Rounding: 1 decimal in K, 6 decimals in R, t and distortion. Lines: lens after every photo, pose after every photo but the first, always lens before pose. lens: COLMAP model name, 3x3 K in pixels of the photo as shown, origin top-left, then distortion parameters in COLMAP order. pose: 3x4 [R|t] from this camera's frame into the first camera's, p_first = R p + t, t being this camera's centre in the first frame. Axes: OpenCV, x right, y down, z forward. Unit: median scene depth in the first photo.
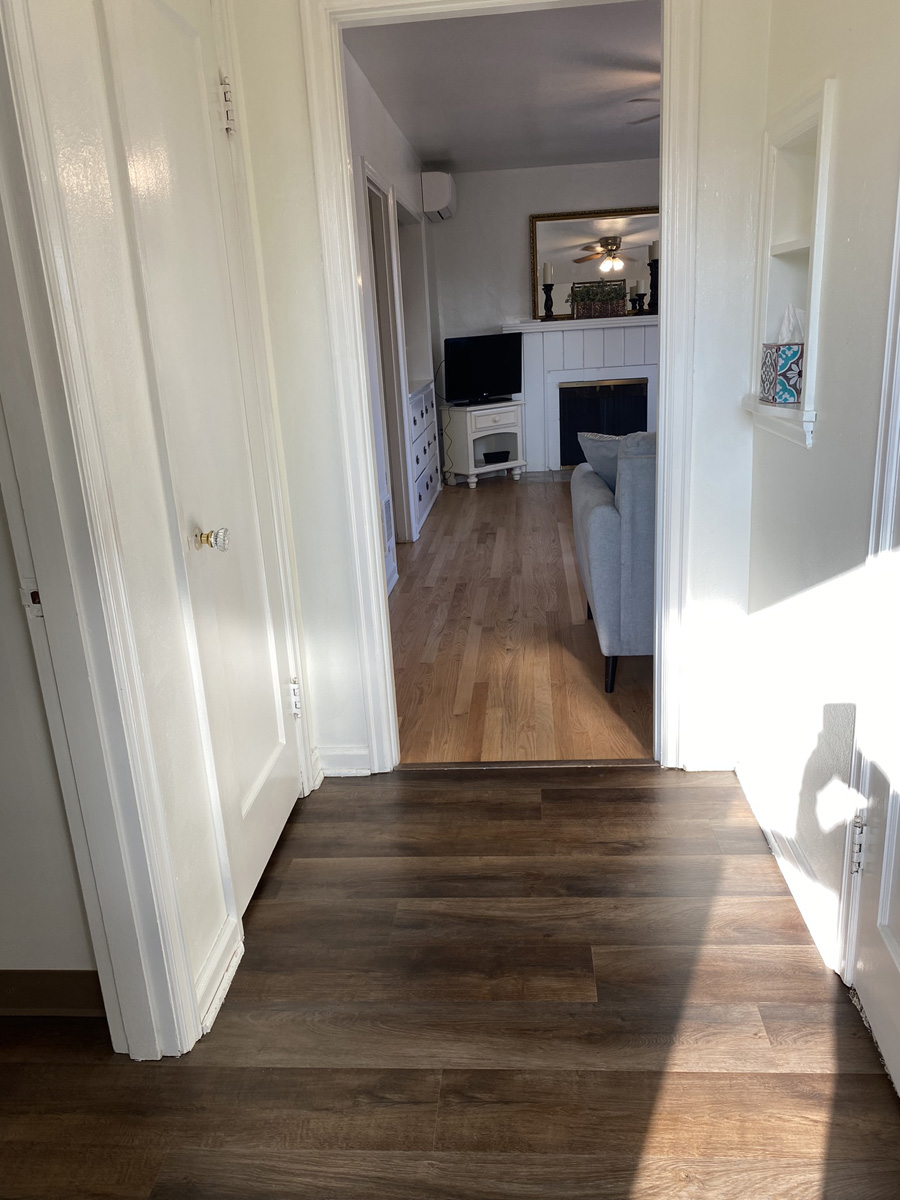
lens RADIAL K [[911.1, 0, 453.1], [0, 911.1, 601.9], [0, 0, 1]] dist [0.039573, -0.056136]
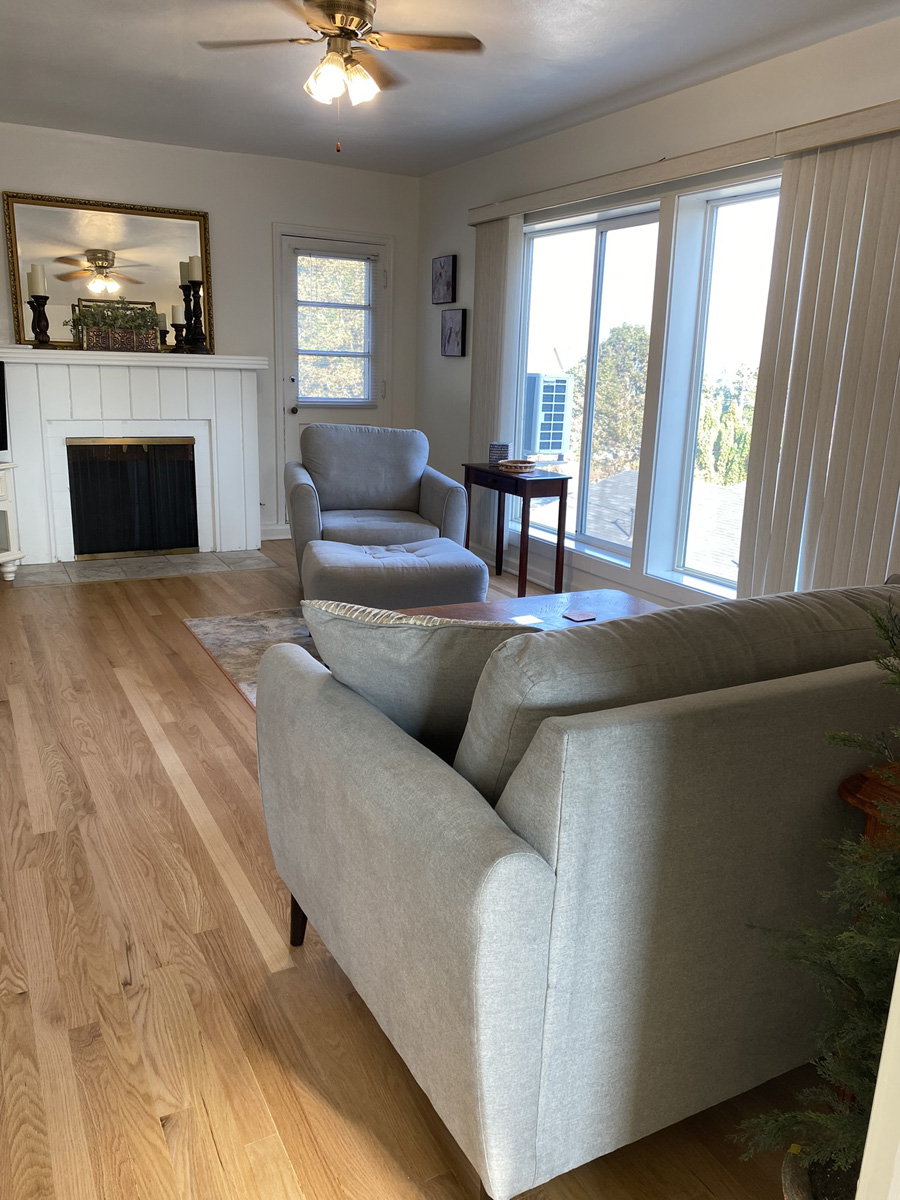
lens RADIAL K [[911.1, 0, 452.2], [0, 911.1, 602.8], [0, 0, 1]] dist [0.039573, -0.056136]
pose [[0.840591, -0.056466, 0.538719, -0.019854], [0.080705, 0.996507, -0.021479, -0.078512], [-0.535625, 0.061533, 0.842211, 0.271161]]
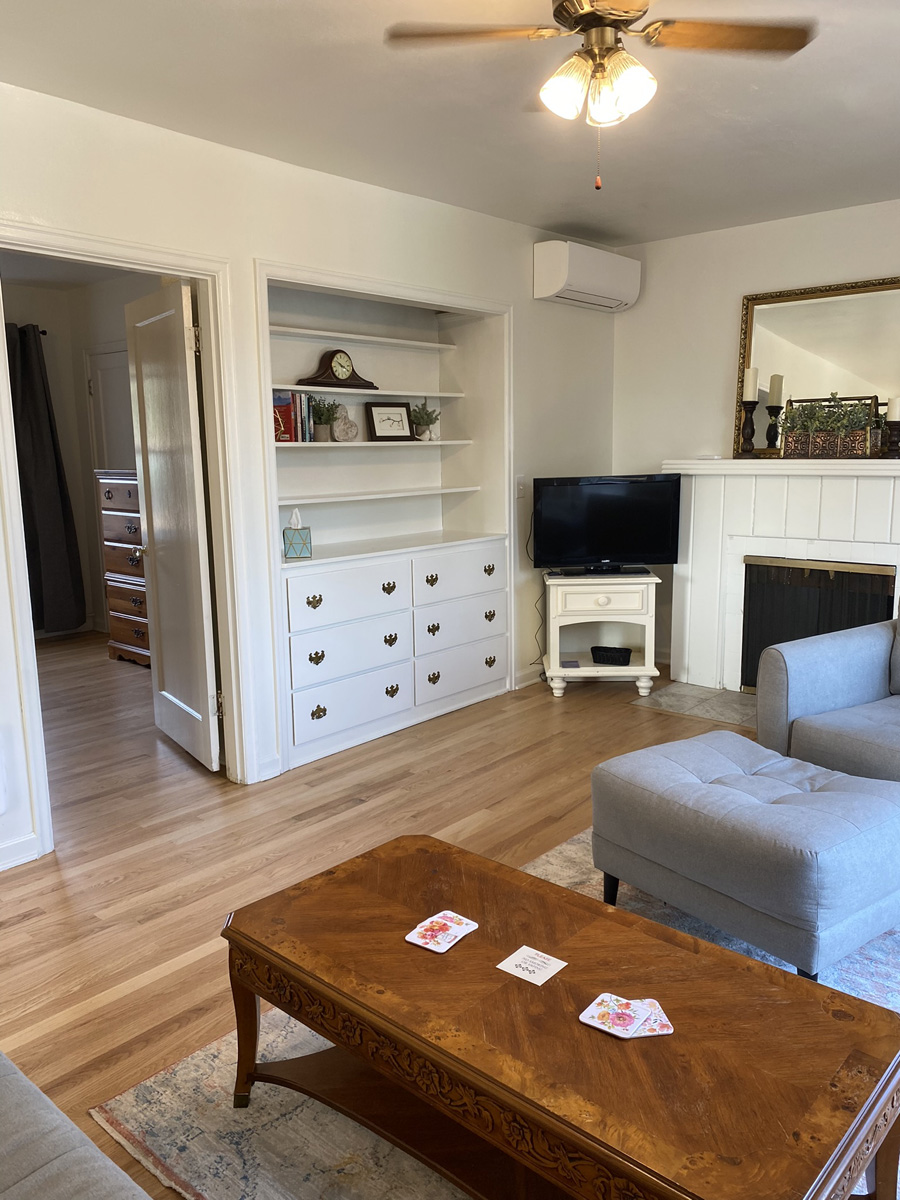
lens RADIAL K [[911.1, 0, 447.1], [0, 911.1, 605.1], [0, 0, 1]] dist [0.039573, -0.056136]
pose [[0.808504, 0.150202, -0.568999, 0.317978], [-0.204579, 0.978312, -0.032439, -0.149097], [0.551787, 0.142632, 0.821698, 0.393155]]
